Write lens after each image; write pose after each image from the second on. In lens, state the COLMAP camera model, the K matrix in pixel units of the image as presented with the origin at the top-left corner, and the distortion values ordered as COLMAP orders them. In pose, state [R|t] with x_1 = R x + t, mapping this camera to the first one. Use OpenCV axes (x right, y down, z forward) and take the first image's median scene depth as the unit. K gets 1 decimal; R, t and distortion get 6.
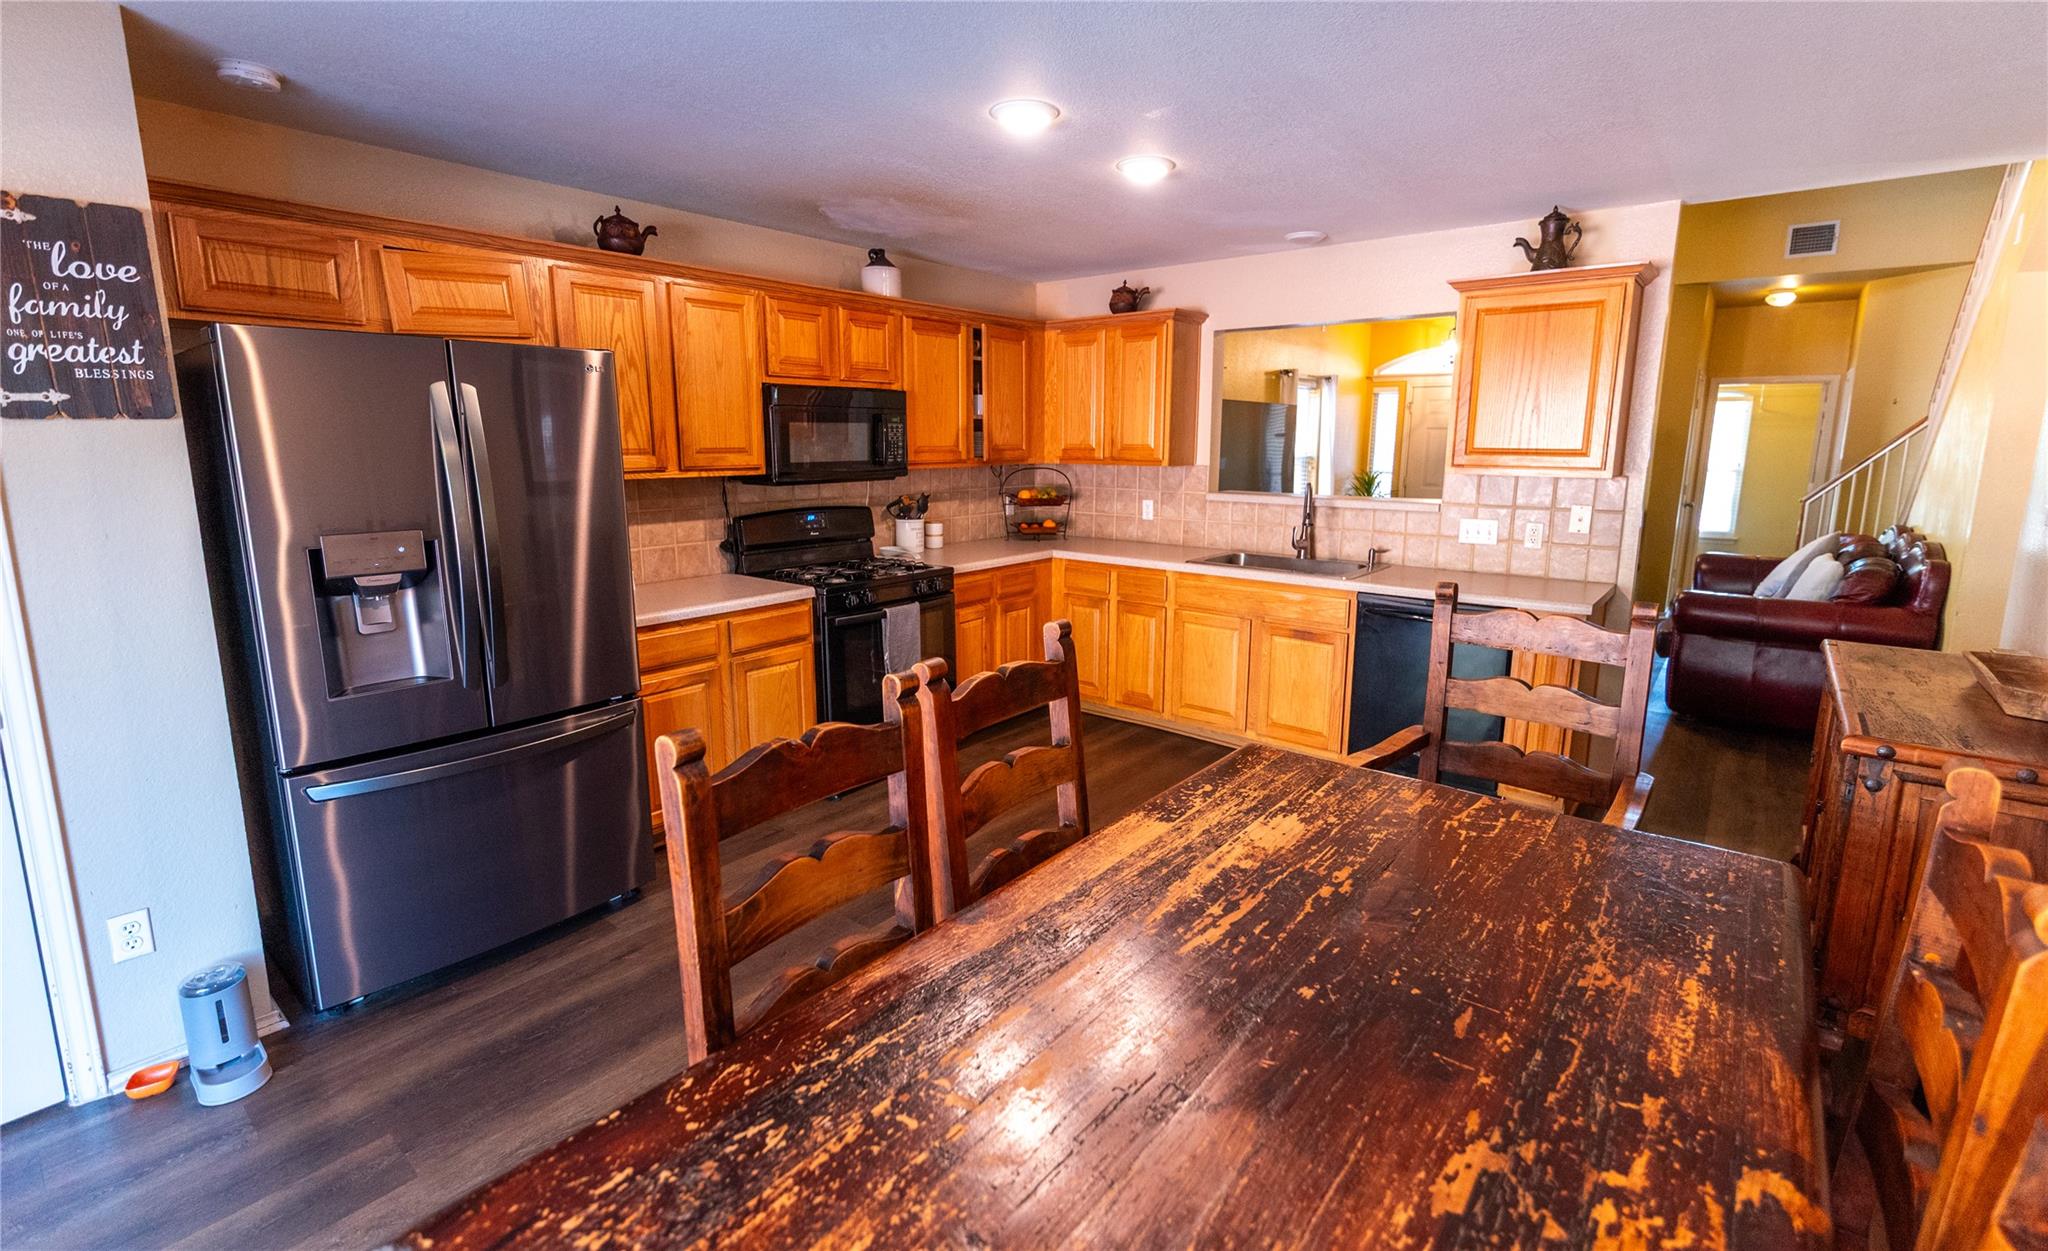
lens RADIAL K [[892.6, 0, 1025.6], [0, 892.6, 606.2], [0, 0, 1]] dist [0.000846, -0.000103]
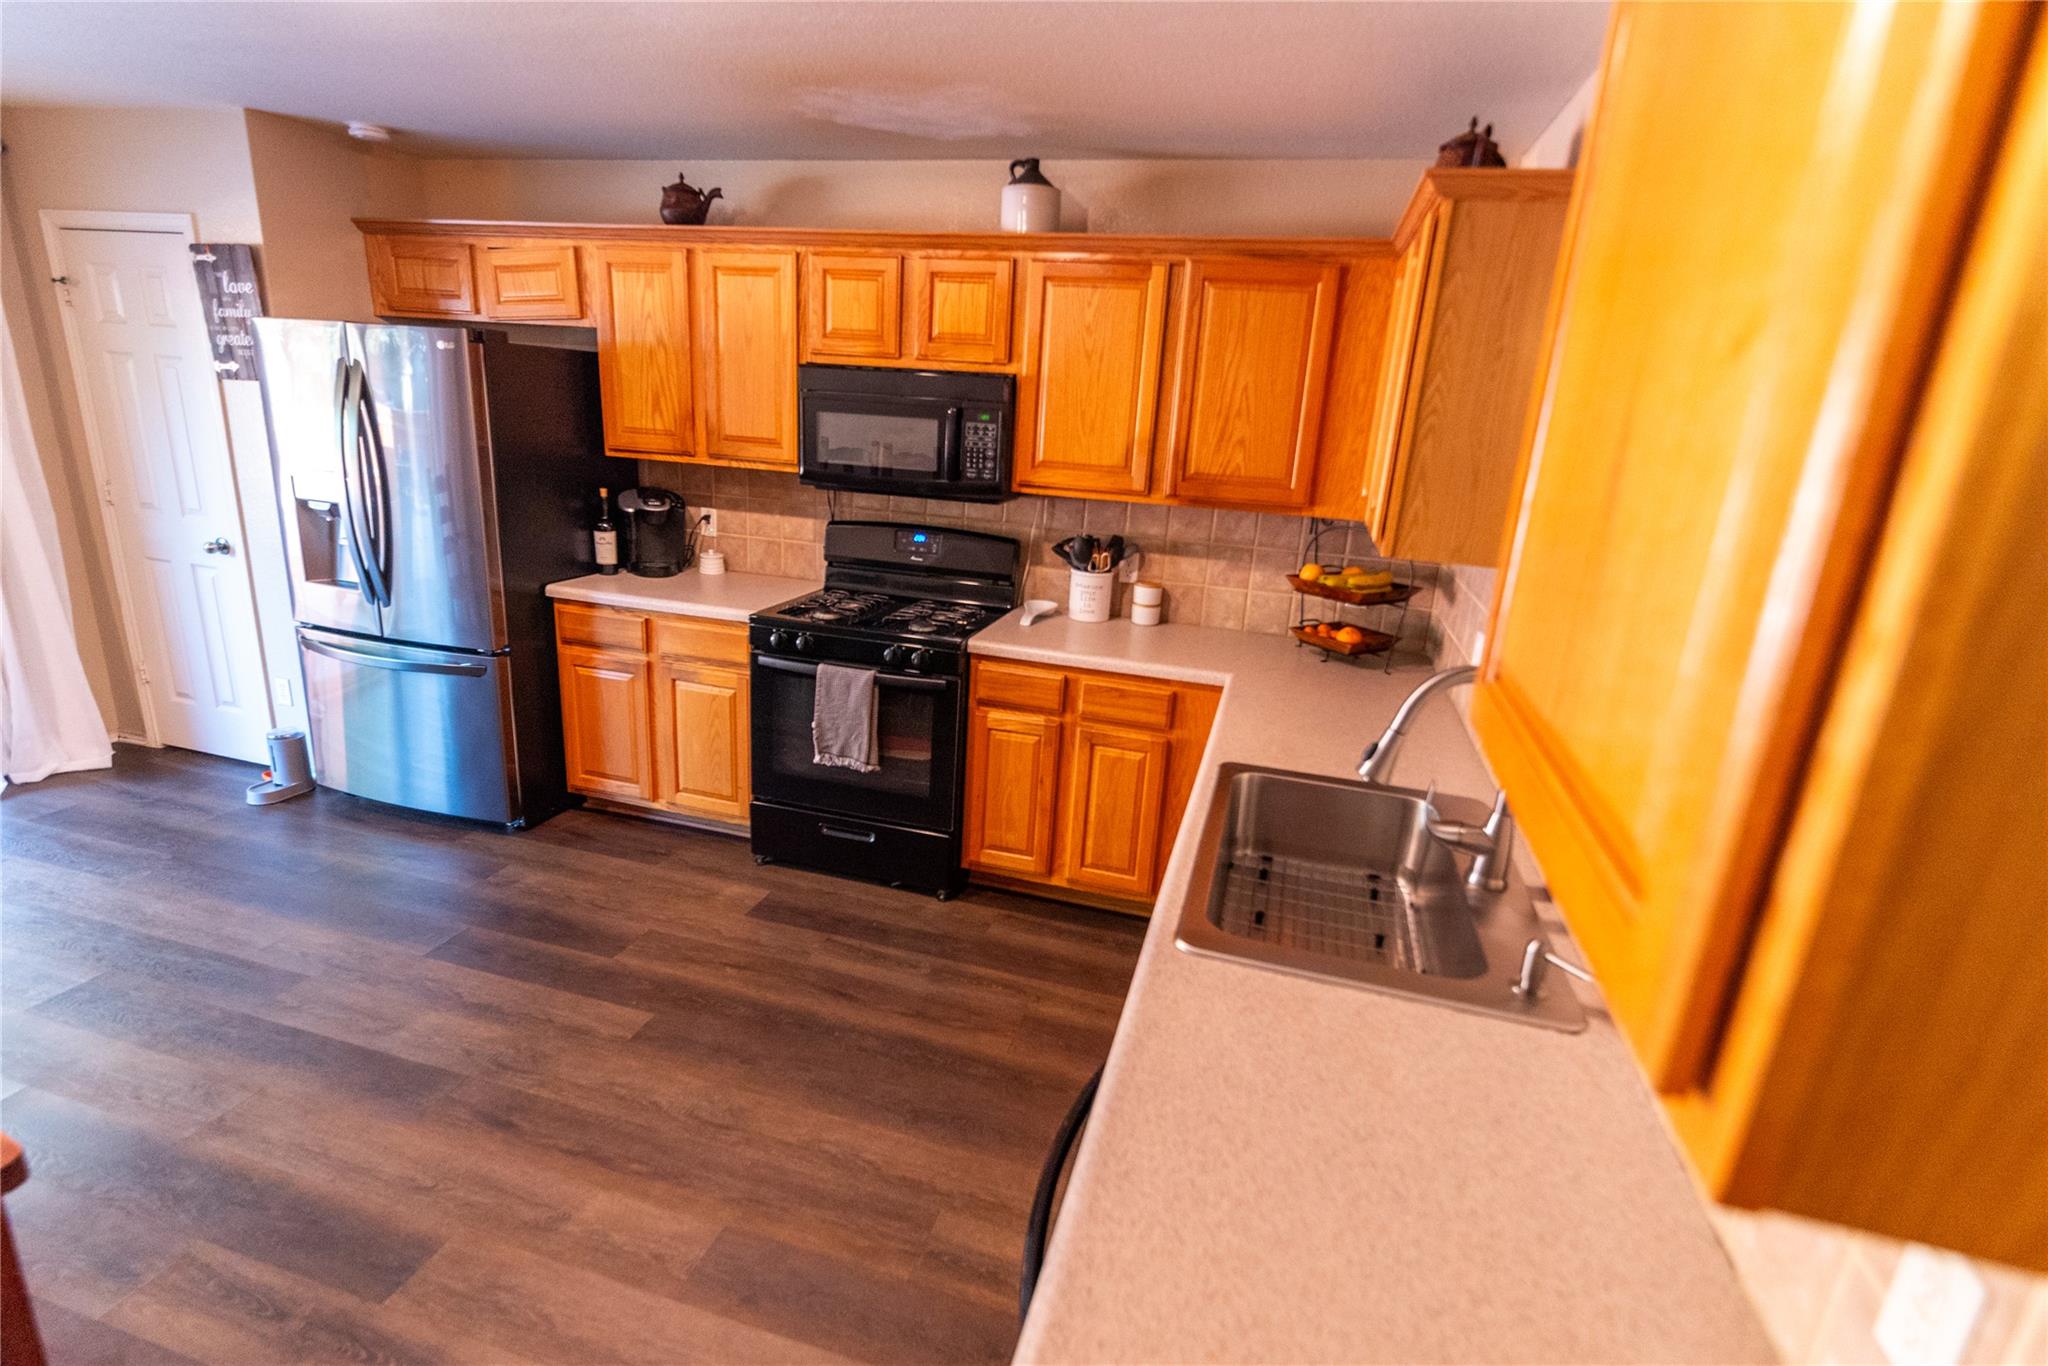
lens RADIAL K [[945.0, 0, 1028.4], [0, 945.0, 682.6], [0, 0, 1]] dist [0.000106, -0.004364]
pose [[0.398257, 0.278730, -0.873900, 0.633429], [-0.232809, 0.952233, 0.197617, -0.185848], [0.887238, 0.124749, 0.444125, 0.820783]]
